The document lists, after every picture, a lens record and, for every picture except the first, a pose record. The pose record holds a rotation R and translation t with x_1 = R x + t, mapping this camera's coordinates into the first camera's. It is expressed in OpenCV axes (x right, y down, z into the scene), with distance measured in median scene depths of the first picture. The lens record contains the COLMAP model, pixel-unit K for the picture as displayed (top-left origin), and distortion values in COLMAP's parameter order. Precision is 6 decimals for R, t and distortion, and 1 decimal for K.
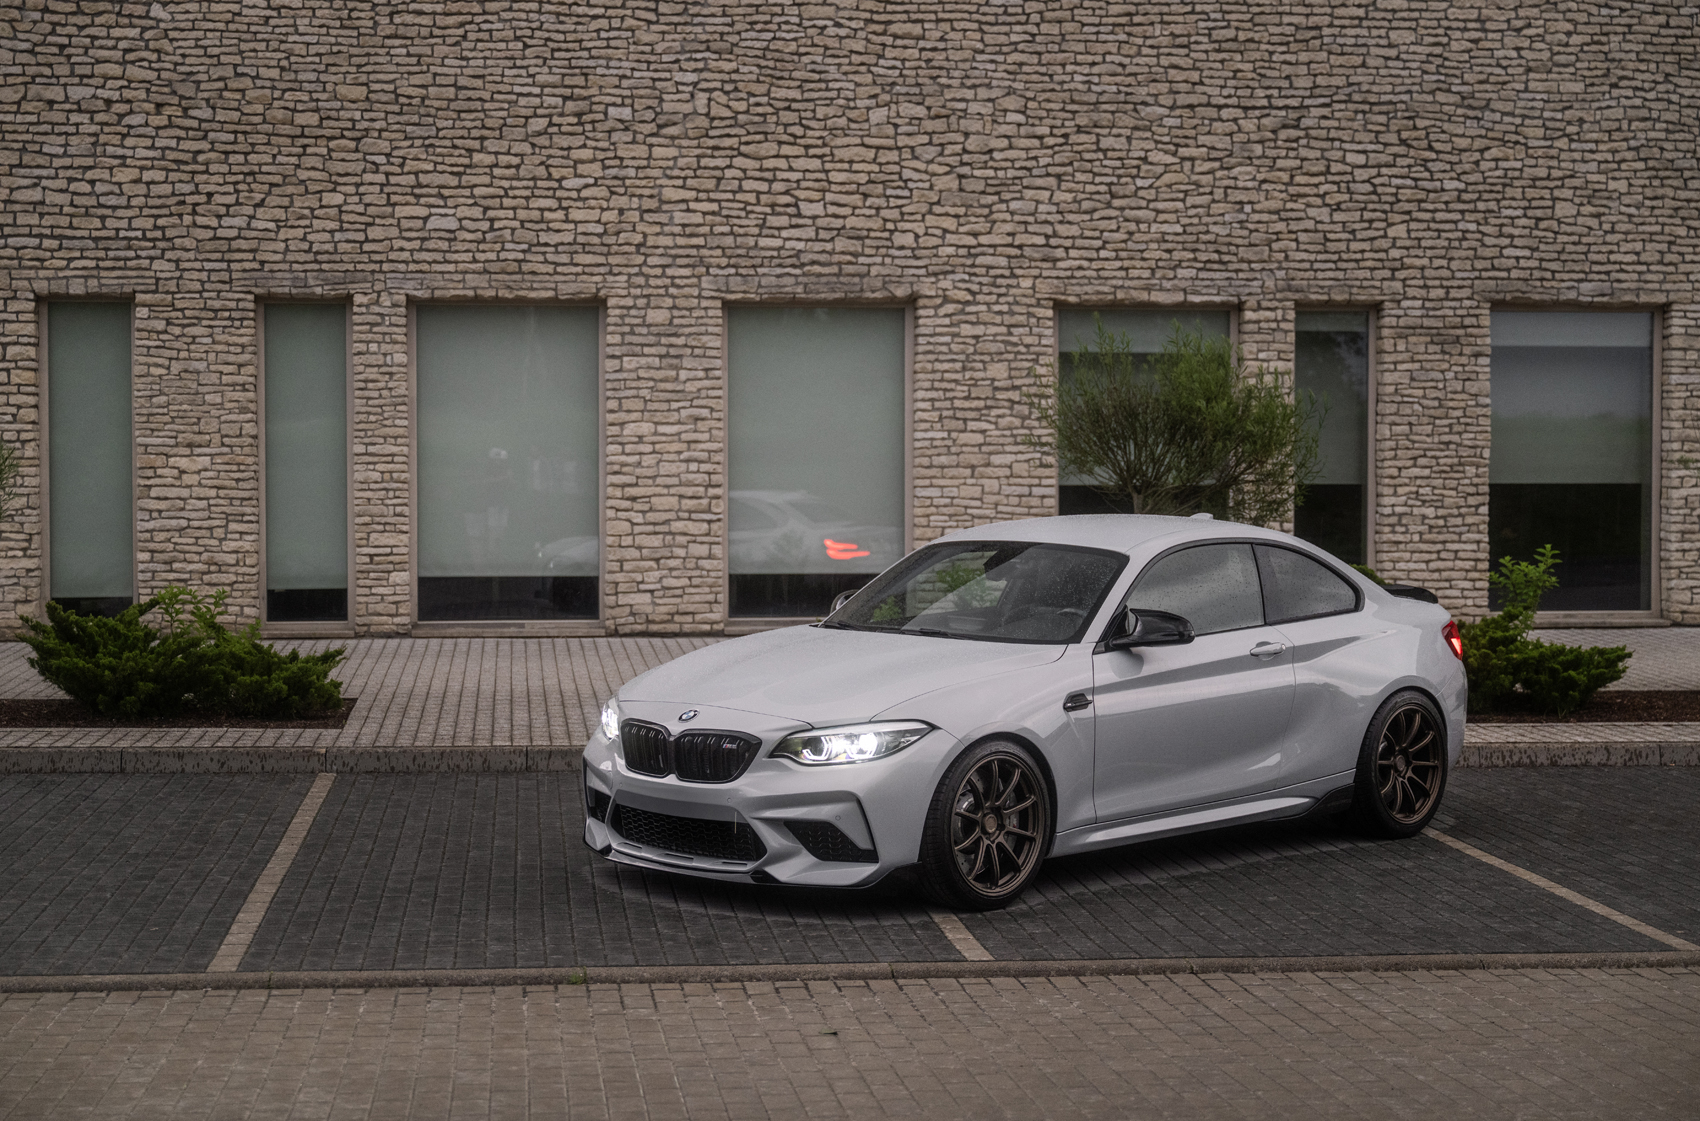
lens RADIAL K [[2663.4, 0, 850.0], [0, 2663.4, 560.5], [0, 0, 1]] dist [-0.006364, -0.067270]
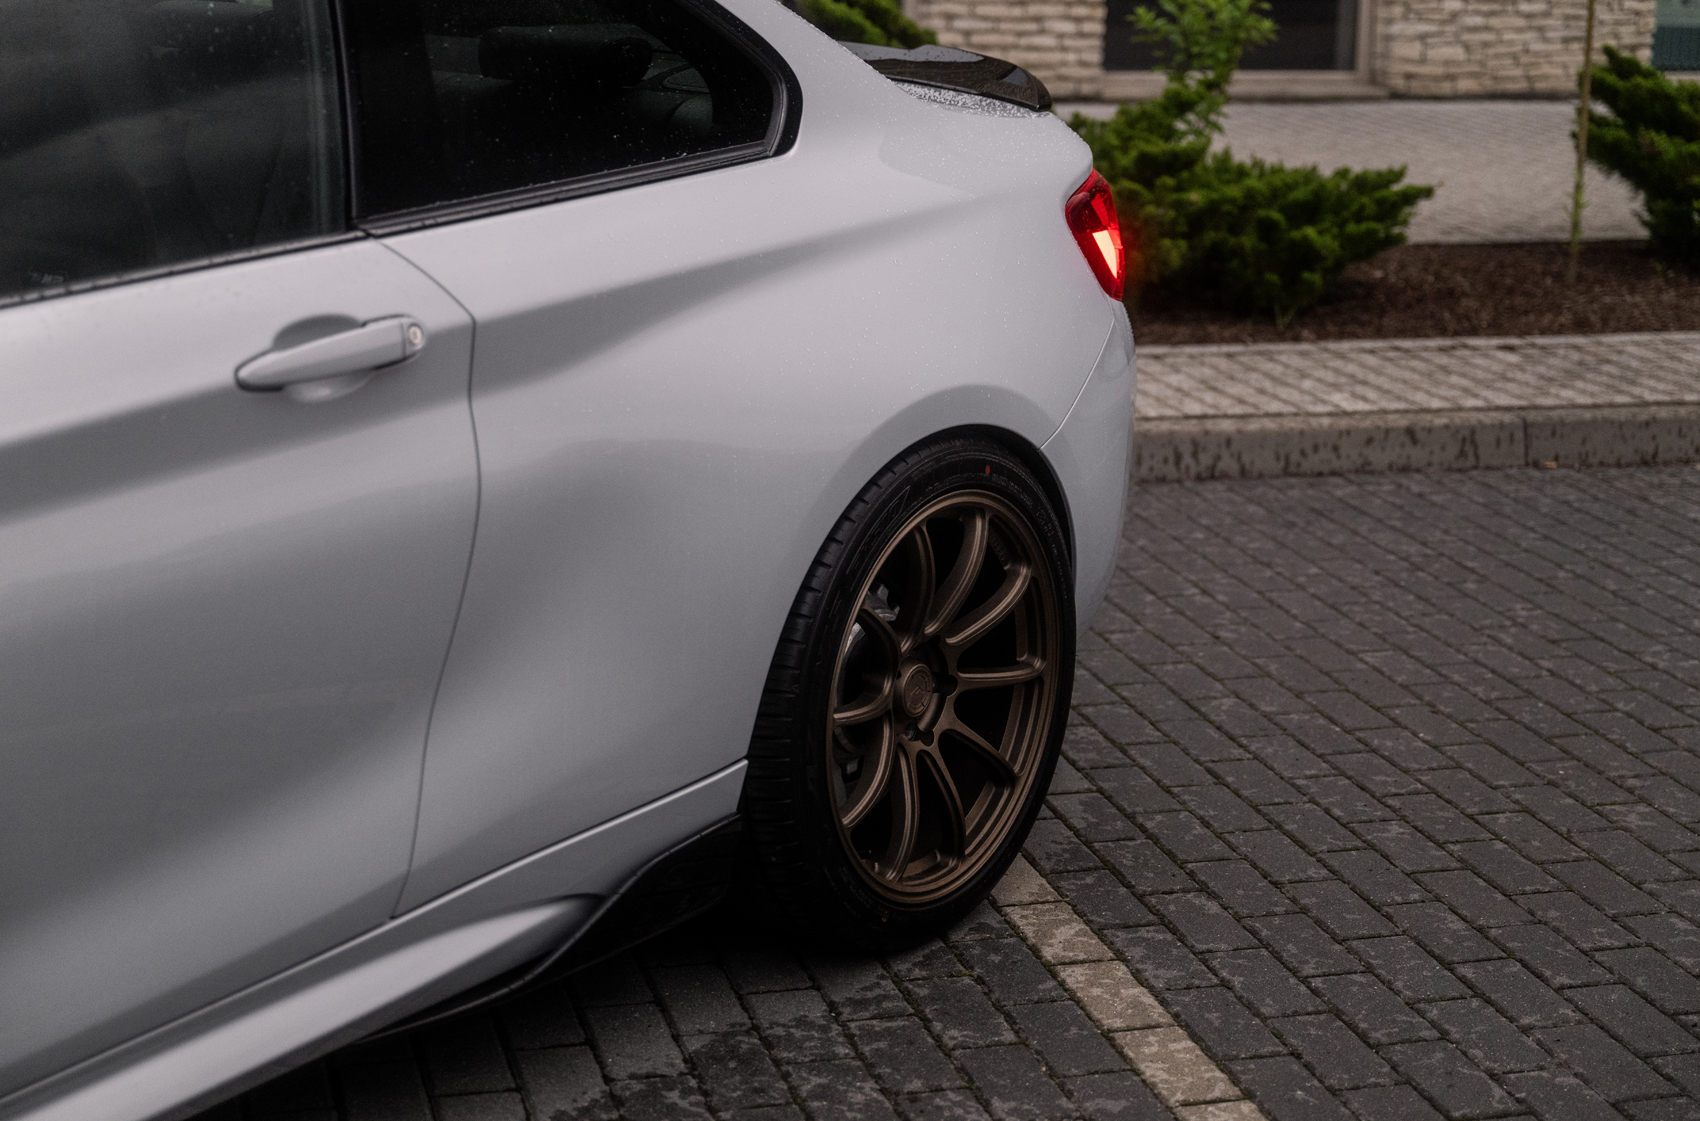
lens RADIAL K [[2585.3, 0, 850.0], [0, 2585.3, 560.5], [0, 0, 1]] dist [-0.000794, 0.005127]
pose [[0.987376, -0.022975, 0.156720, 0.138494], [-0.011446, 0.976488, 0.215269, 0.002400], [-0.157981, -0.214345, 0.963897, 0.651491]]
